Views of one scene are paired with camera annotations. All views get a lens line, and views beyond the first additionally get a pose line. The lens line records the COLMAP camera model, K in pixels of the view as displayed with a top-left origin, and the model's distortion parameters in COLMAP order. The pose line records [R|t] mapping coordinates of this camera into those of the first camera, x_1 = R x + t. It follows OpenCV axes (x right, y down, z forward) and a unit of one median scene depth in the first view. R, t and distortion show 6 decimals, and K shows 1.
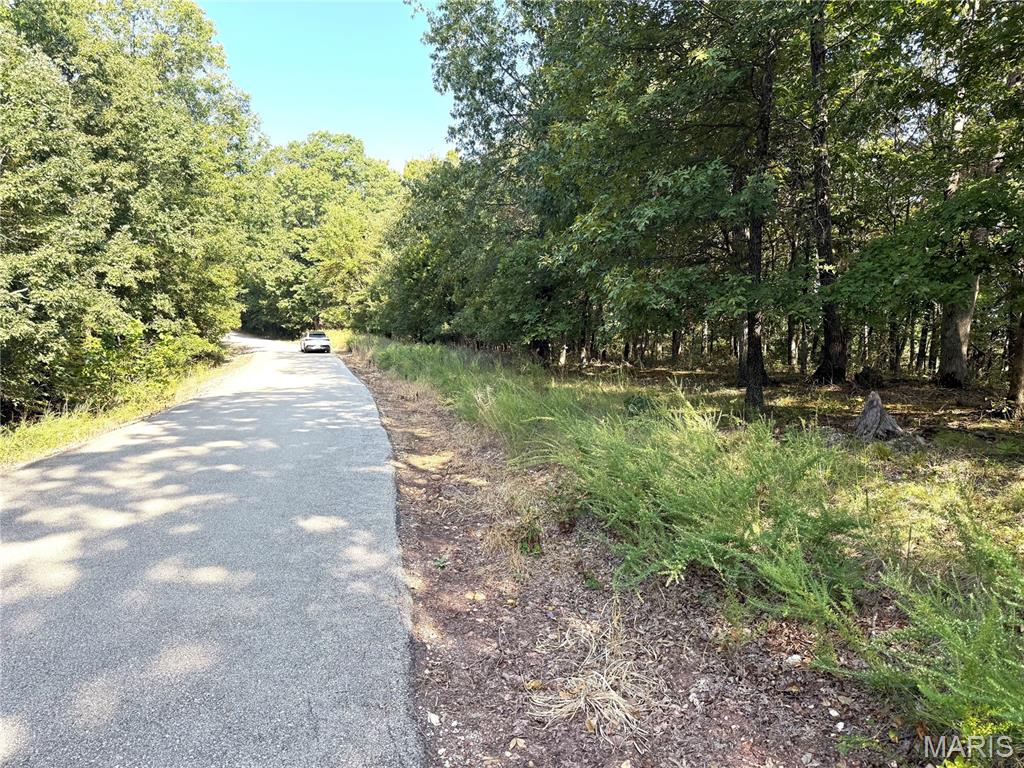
lens RADIAL K [[716.9, 0, 515.3], [0, 716.9, 383.2], [0, 0, 1]] dist [0.001647, -0.000077]
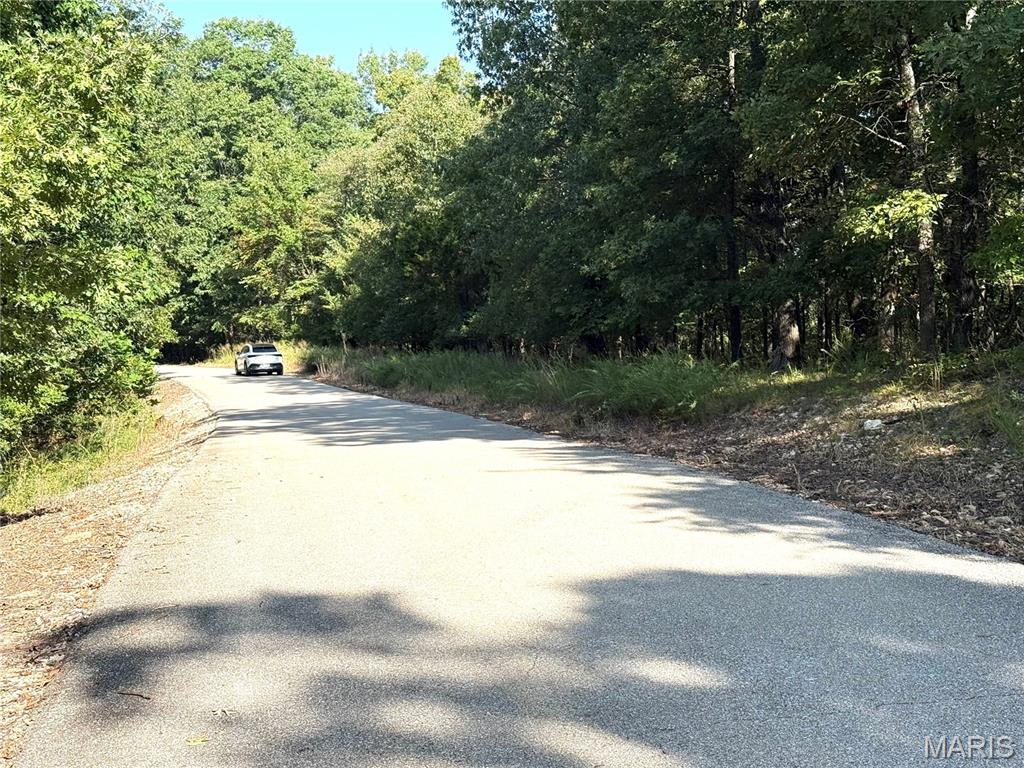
lens RADIAL K [[1459.7, 0, 511.0], [0, 1459.7, 384.8], [0, 0, 1]] dist [0.022721, 0.000000]
pose [[0.998777, -0.039026, -0.030366, -0.003536], [0.037740, 0.998411, -0.041847, 0.023968], [0.031951, 0.040650, 0.998662, -0.264985]]
